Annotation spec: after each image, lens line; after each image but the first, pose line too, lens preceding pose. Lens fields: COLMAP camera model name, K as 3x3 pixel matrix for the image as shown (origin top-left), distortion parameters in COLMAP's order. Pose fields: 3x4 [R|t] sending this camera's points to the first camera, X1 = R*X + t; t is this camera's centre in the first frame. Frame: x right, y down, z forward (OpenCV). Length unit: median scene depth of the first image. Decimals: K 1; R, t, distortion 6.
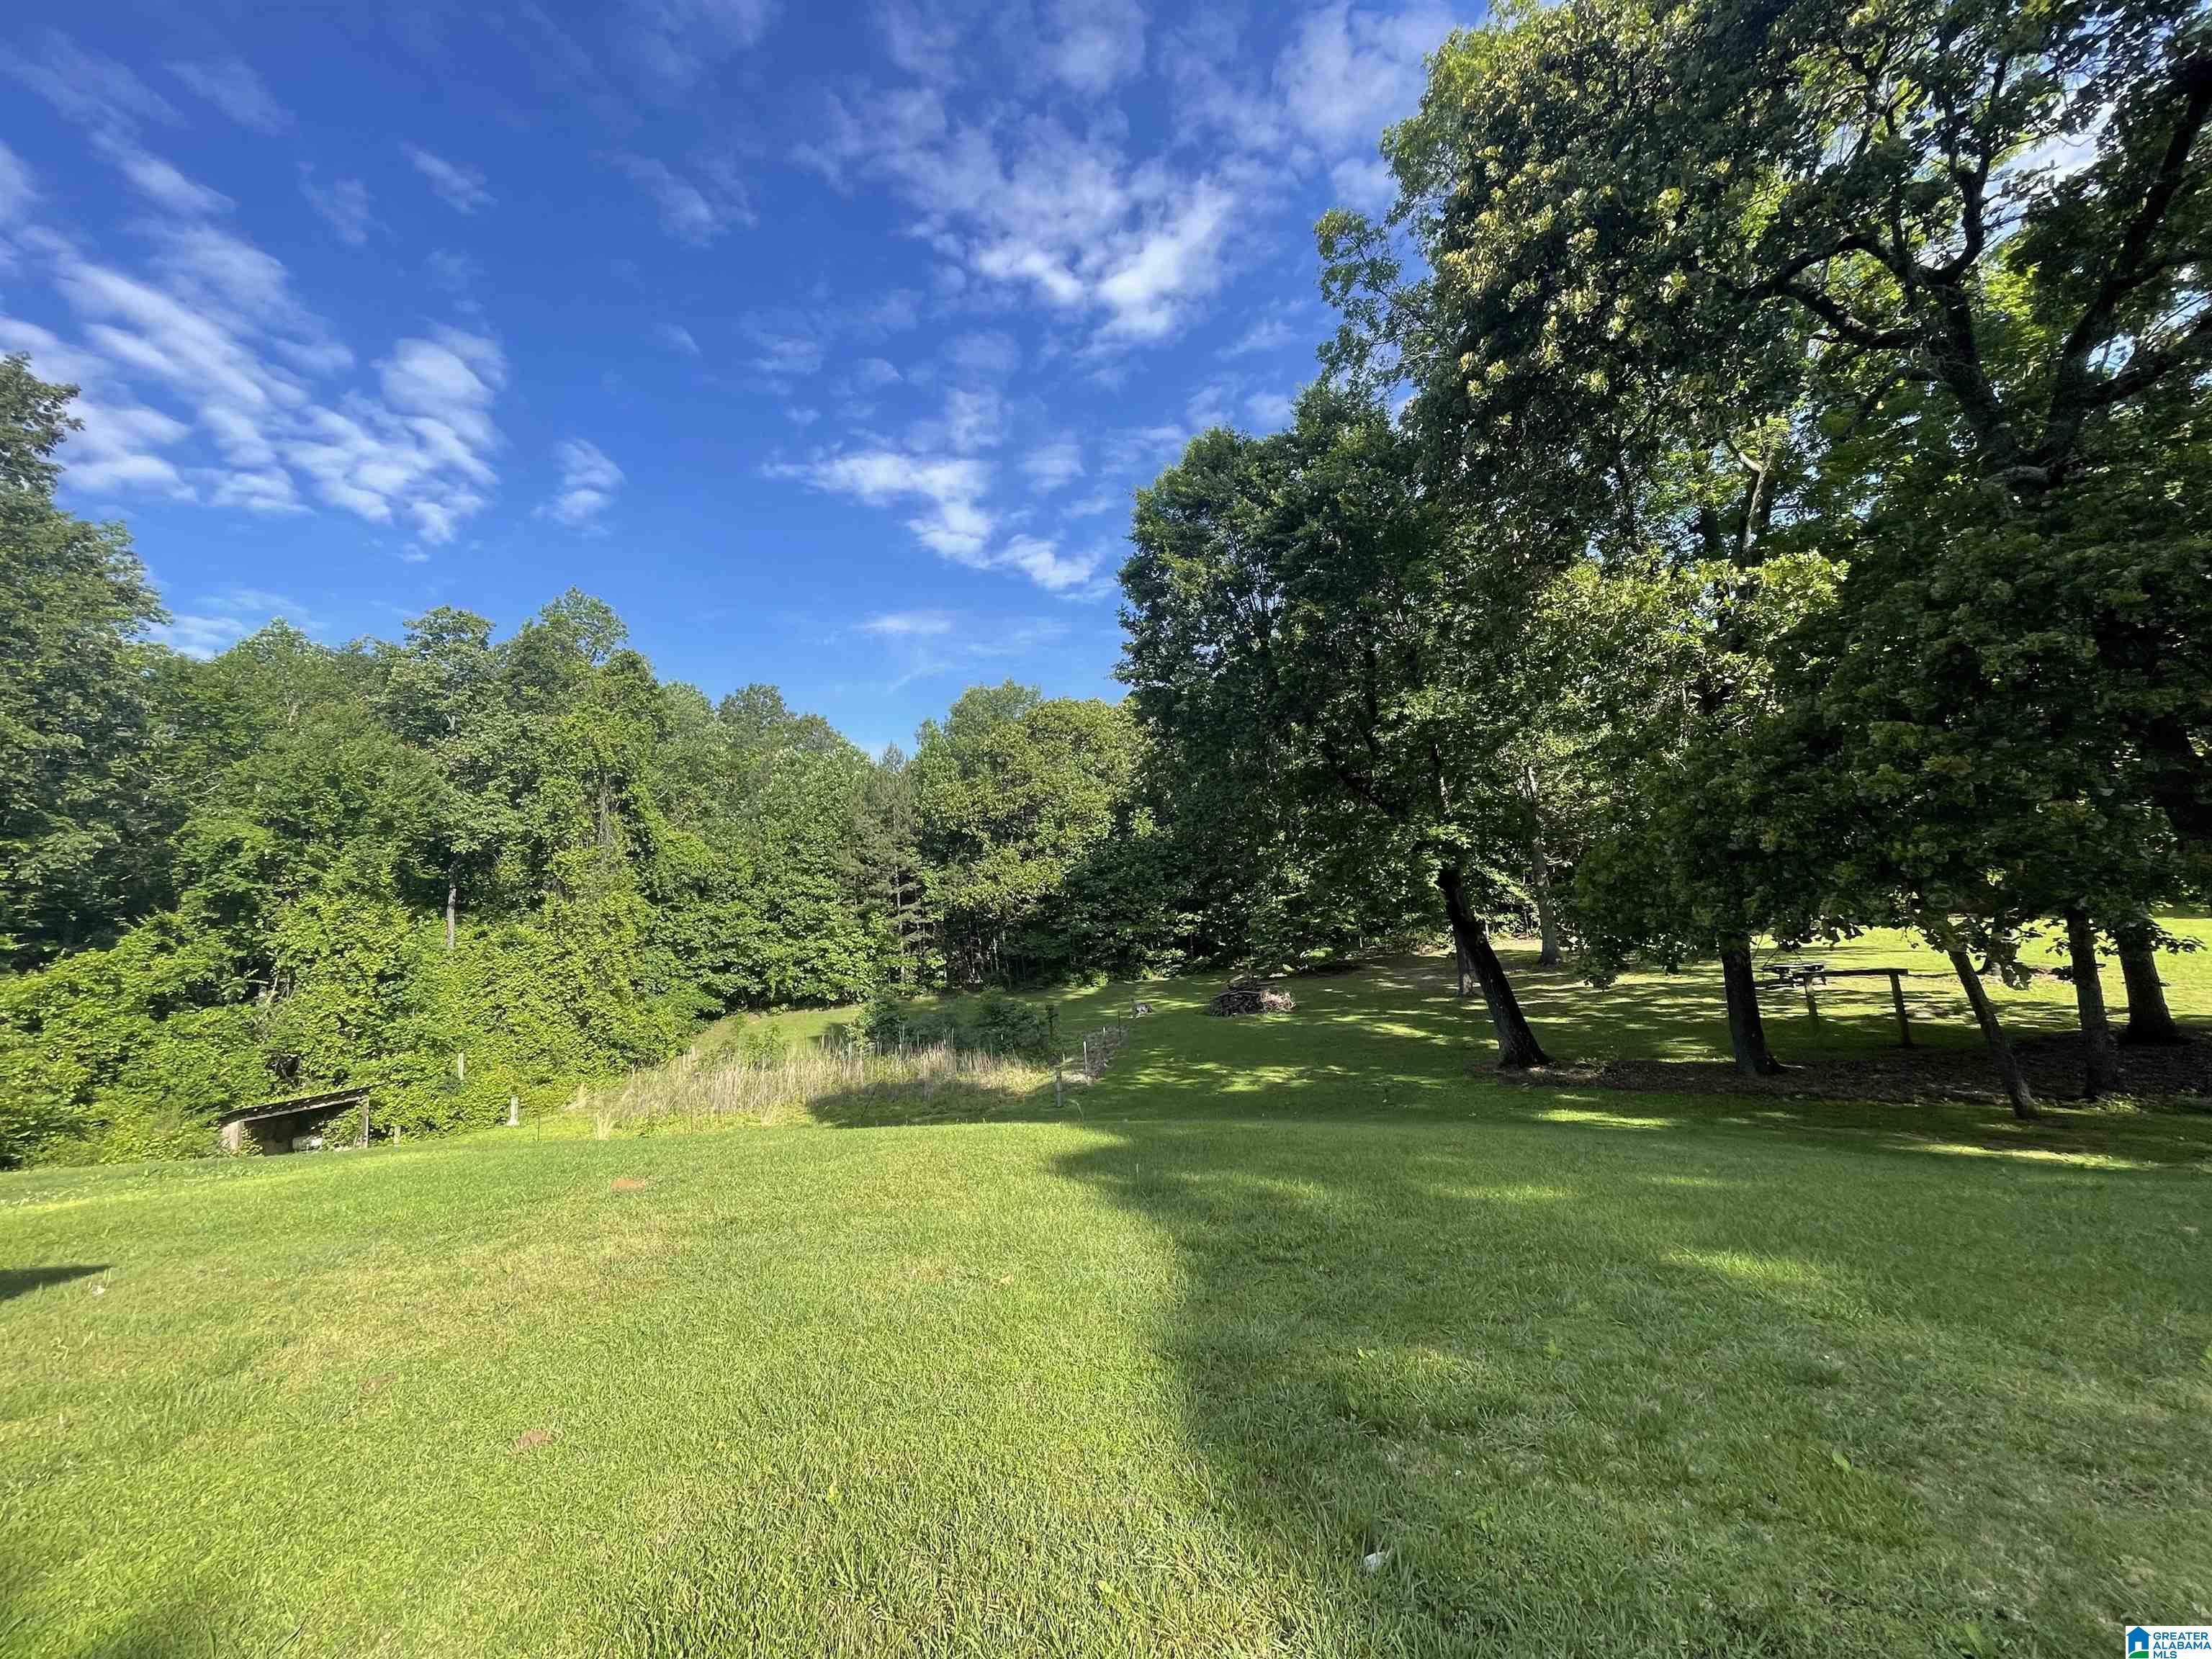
lens RADIAL K [[893.1, 0, 1106.0], [0, 893.1, 829.5], [0, 0, 1]] dist [0.047877, -0.014064]
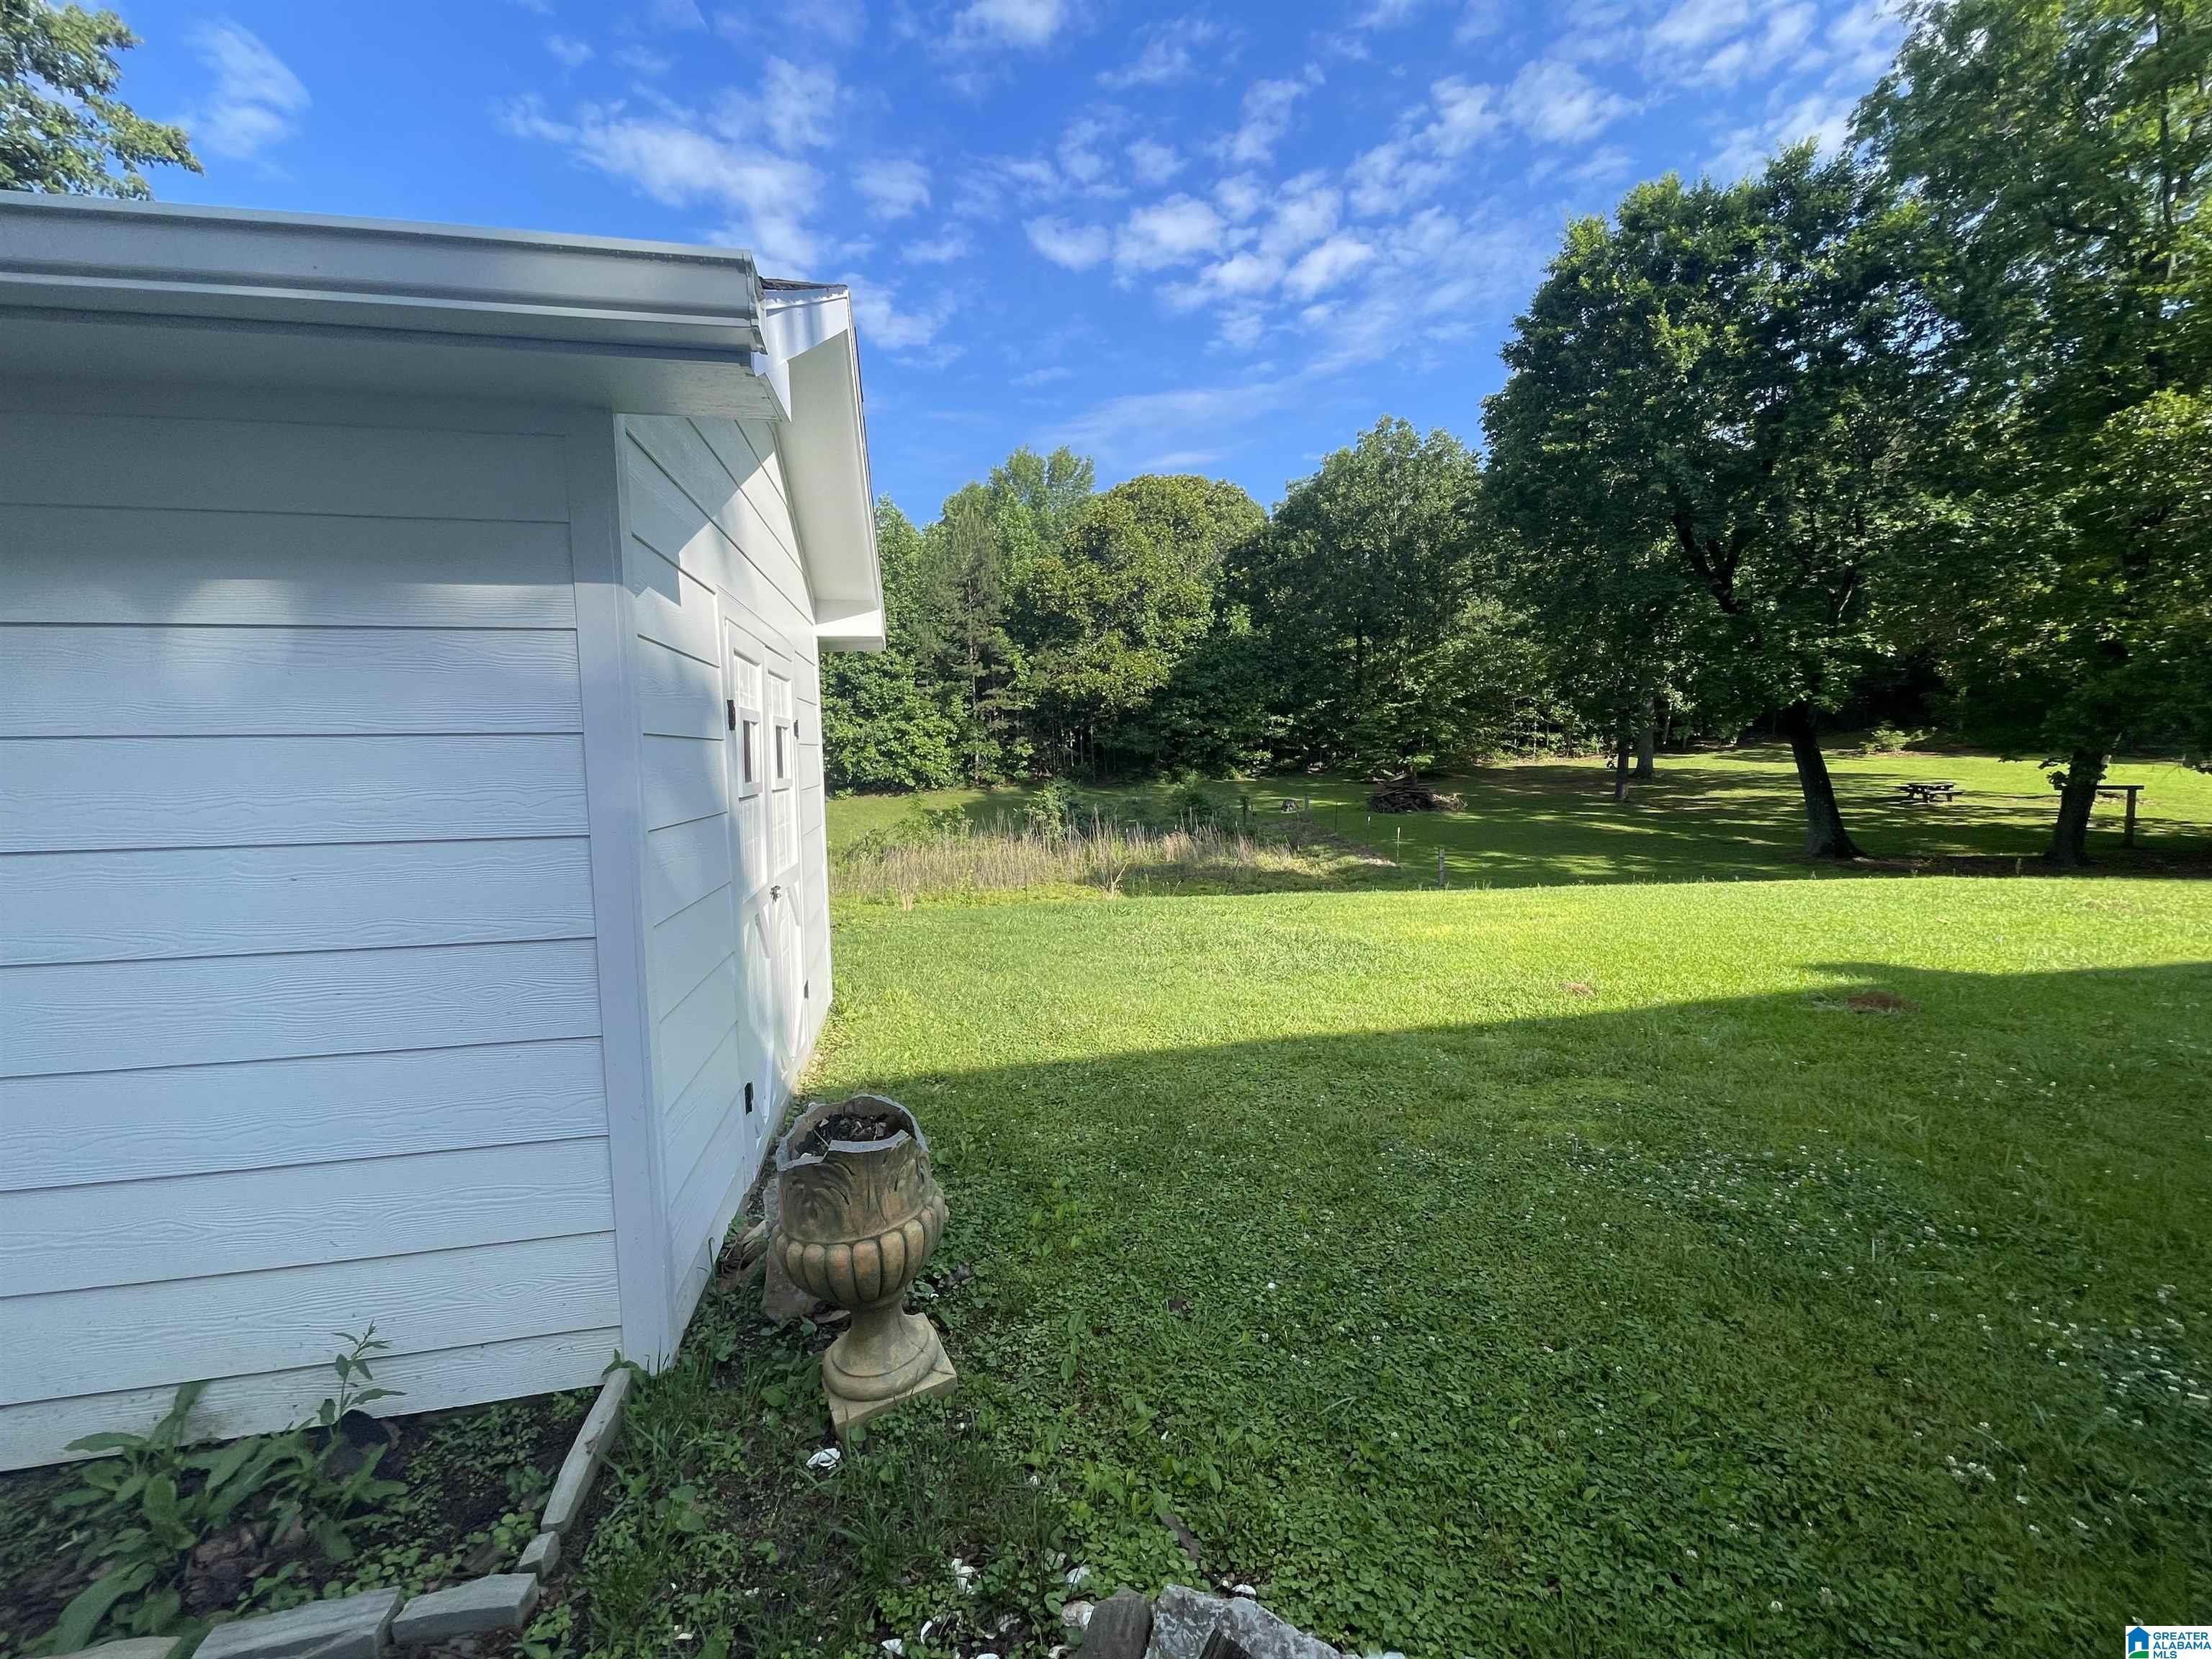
lens RADIAL K [[893.1, 0, 1106.0], [0, 893.1, 829.5], [0, 0, 1]] dist [0.047877, -0.014064]
pose [[0.976748, 0.032443, 0.211922, -0.302627], [-0.075458, 0.977257, 0.198176, 0.032907], [-0.200673, -0.209560, 0.956982, 0.046353]]
